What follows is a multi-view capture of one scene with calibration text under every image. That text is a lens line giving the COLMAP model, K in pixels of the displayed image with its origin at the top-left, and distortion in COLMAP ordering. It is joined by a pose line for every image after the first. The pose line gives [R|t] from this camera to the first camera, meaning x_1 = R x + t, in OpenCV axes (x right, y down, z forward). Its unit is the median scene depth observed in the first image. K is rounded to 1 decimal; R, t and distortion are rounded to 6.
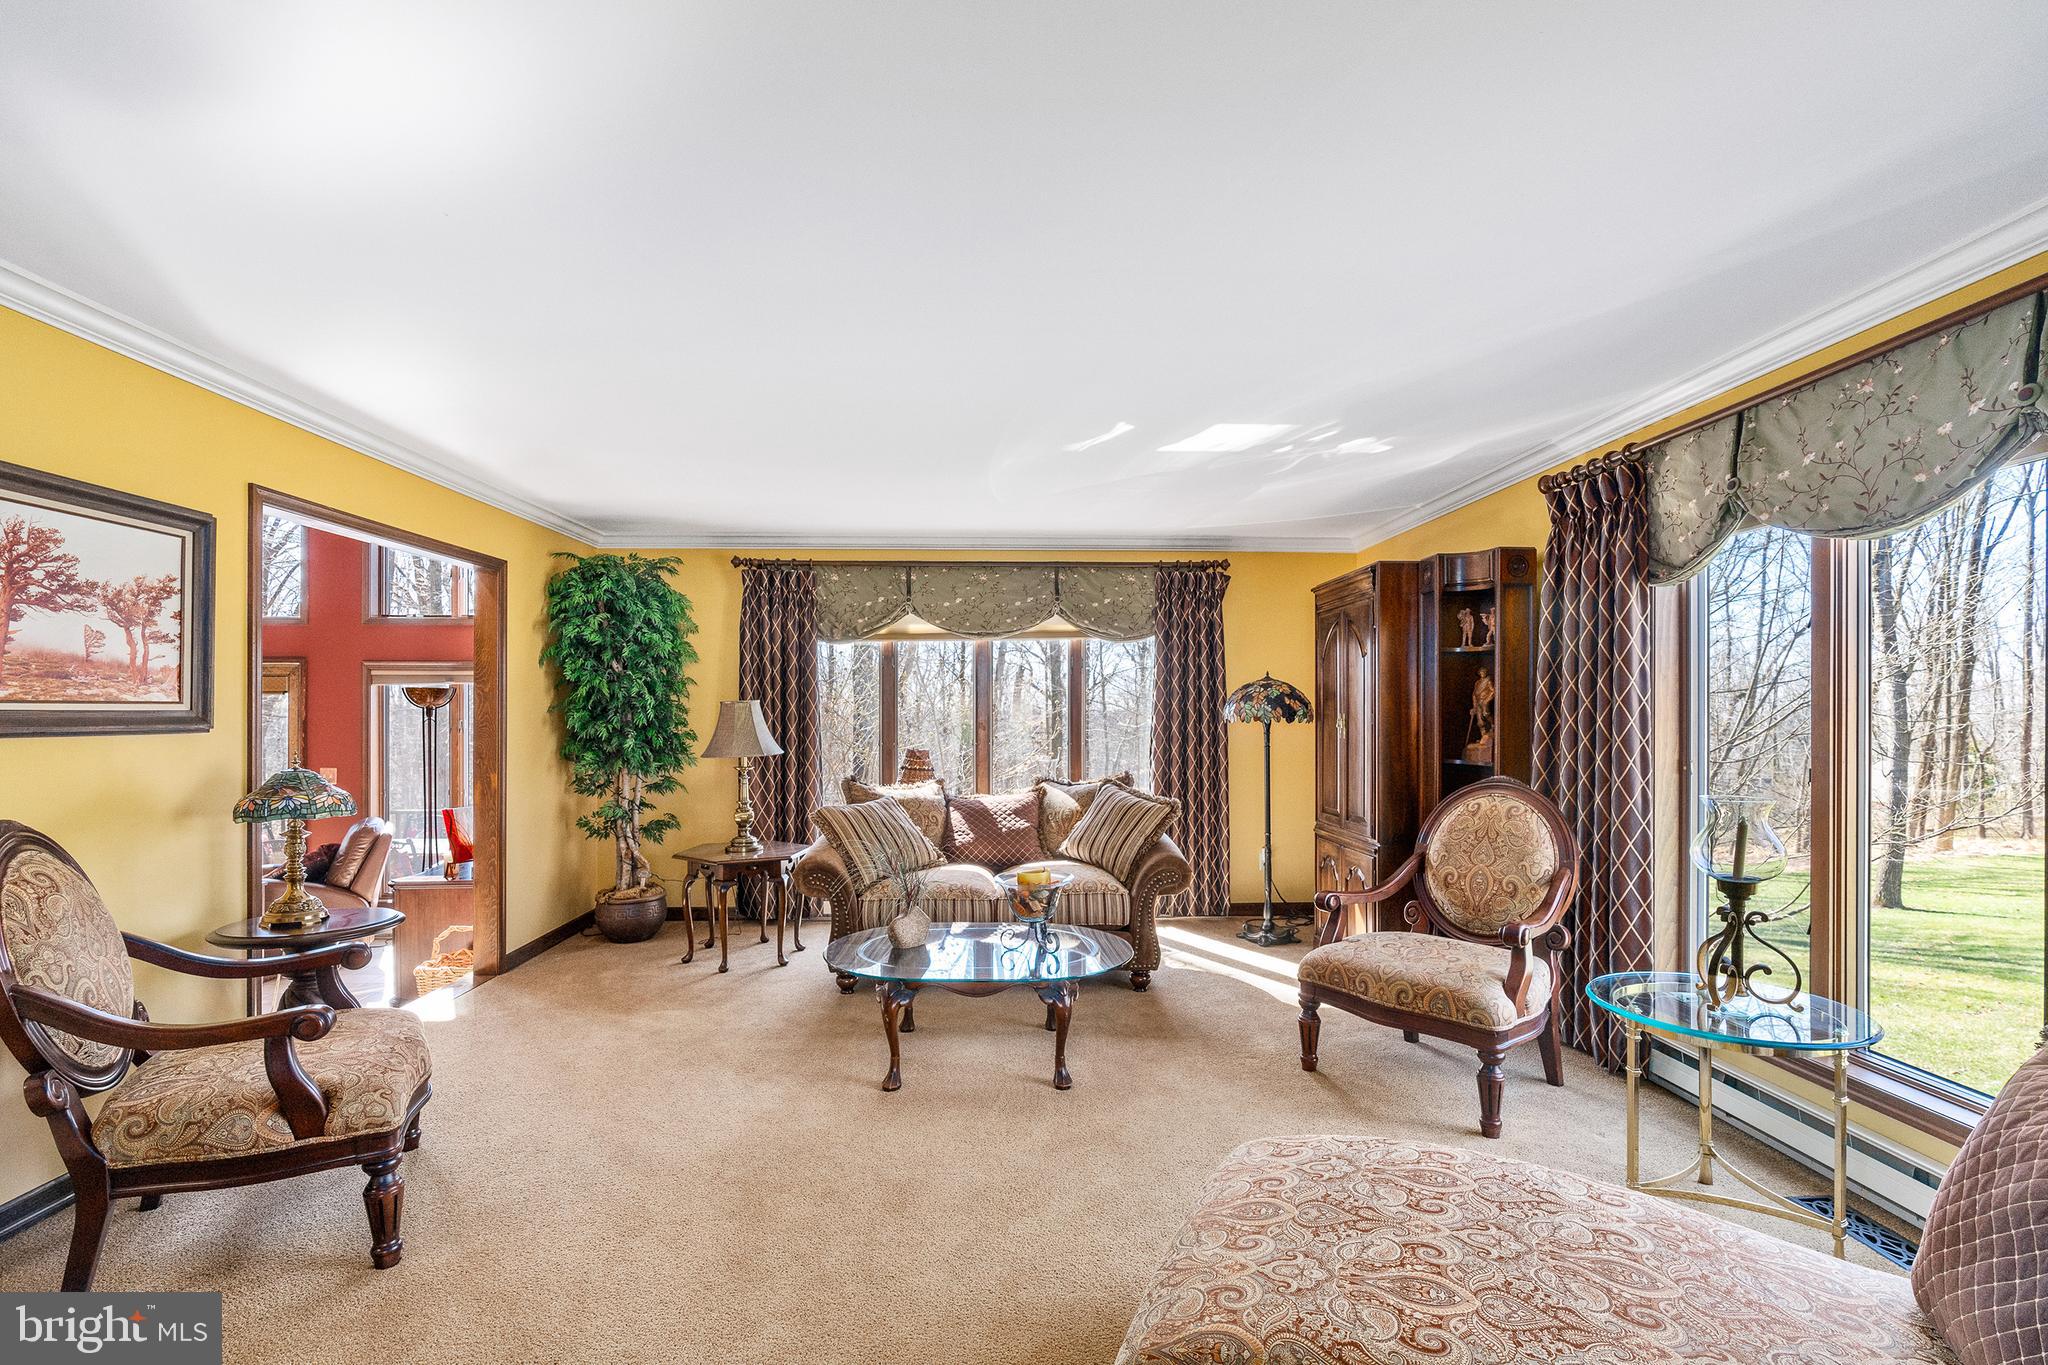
lens RADIAL K [[923.6, 0, 1029.7], [0, 923.6, 717.9], [0, 0, 1]] dist [-0.011760, 0.003642]
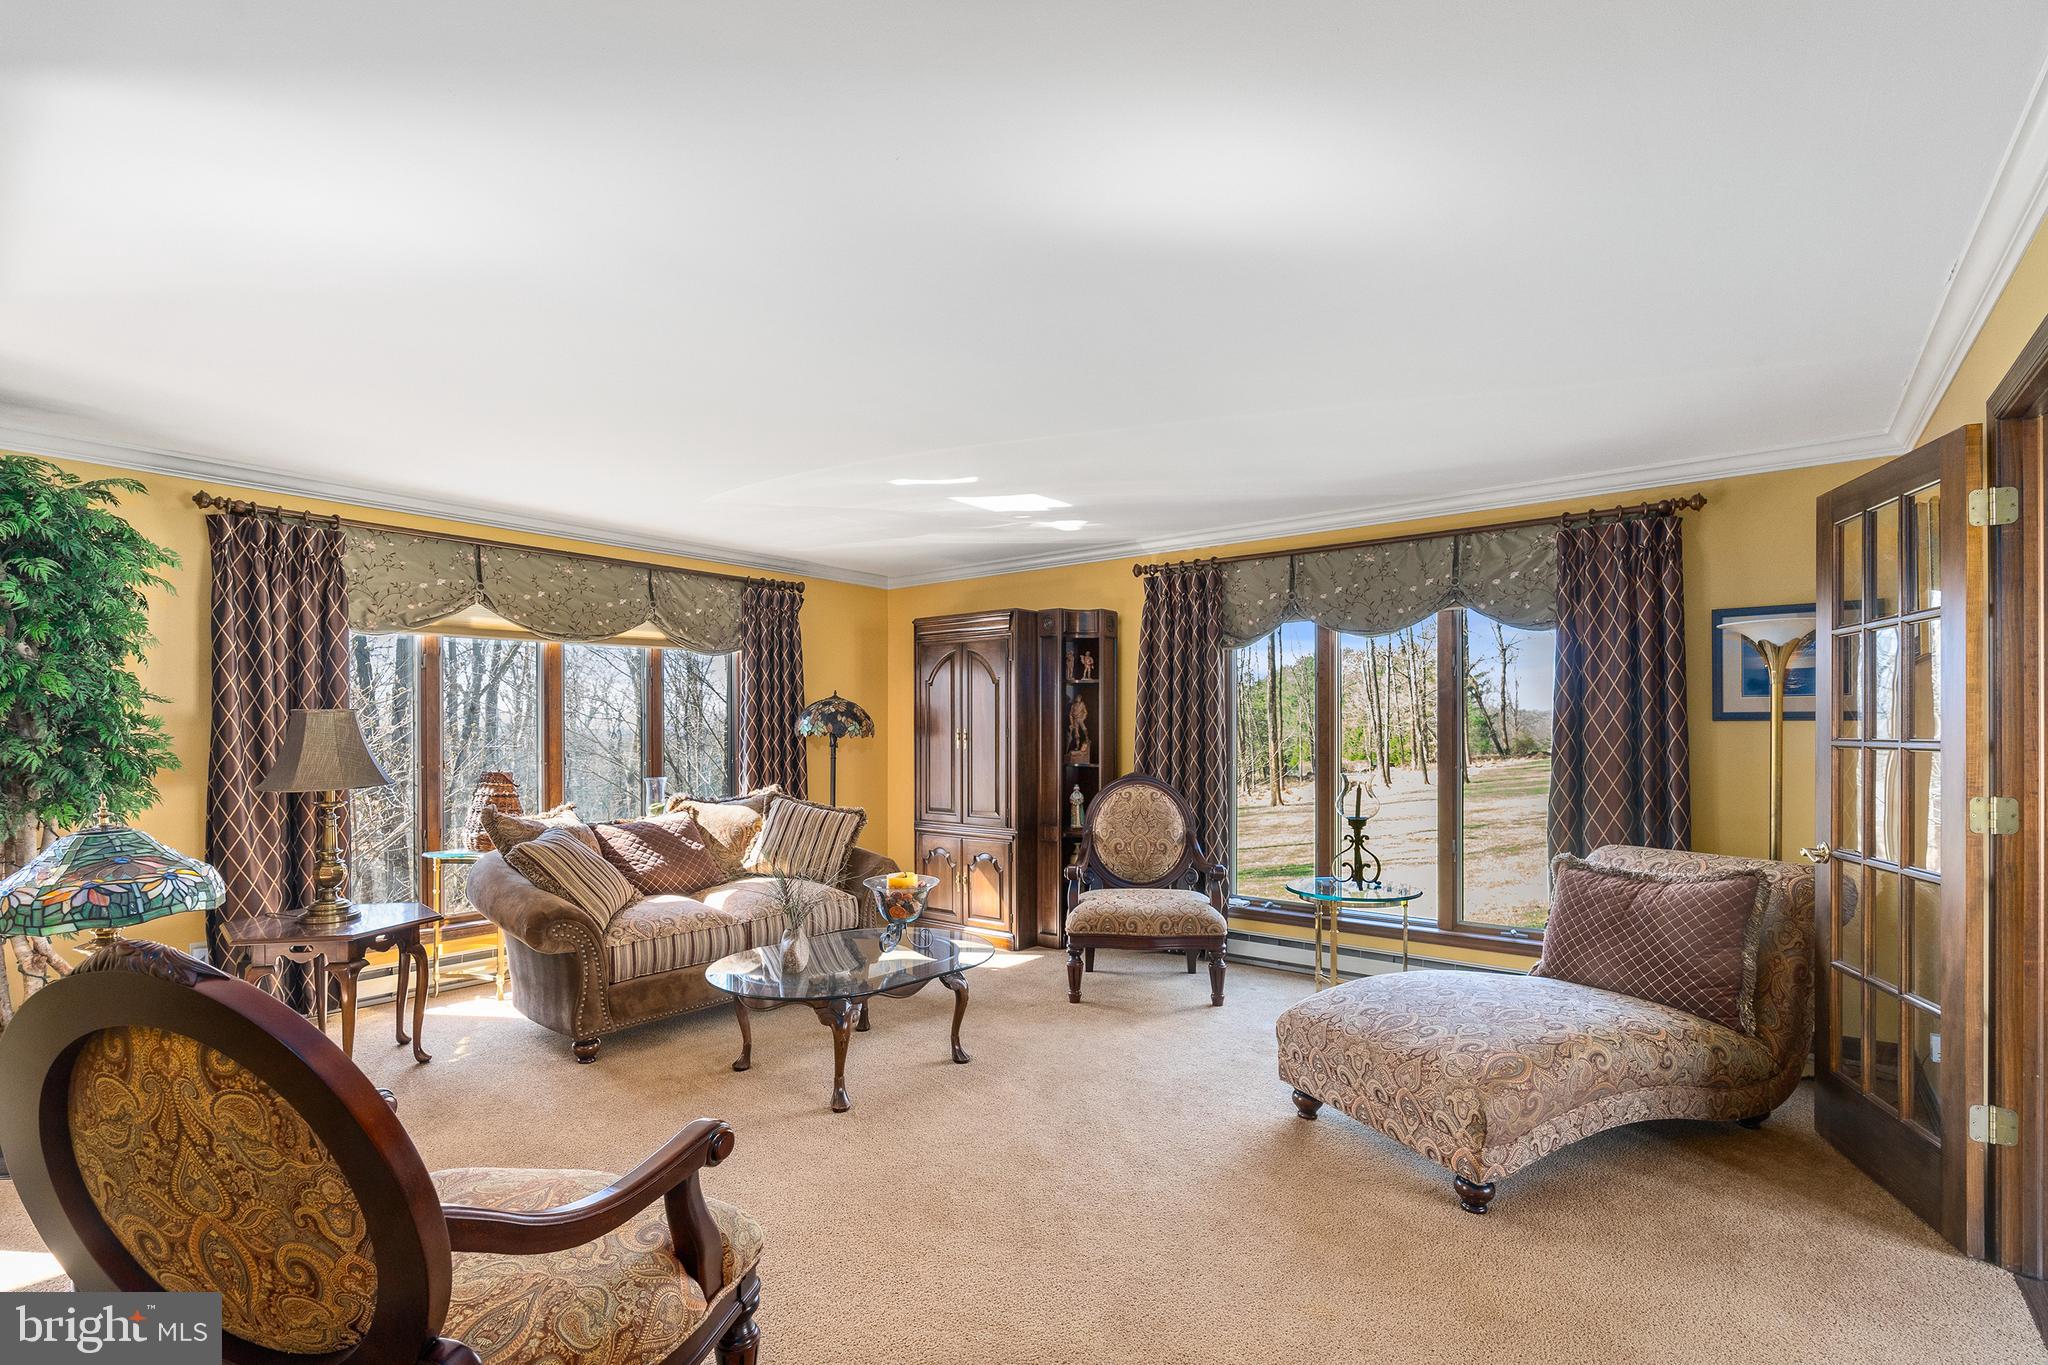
lens RADIAL K [[923.6, 0, 1025.5], [0, 923.6, 728.0], [0, 0, 1]] dist [-0.011760, 0.003642]
pose [[0.657147, 0.001465, 0.753761, -0.429169], [0.002920, 0.999986, -0.004489, 0.000491], [-0.753757, 0.005151, 0.657133, 0.115982]]
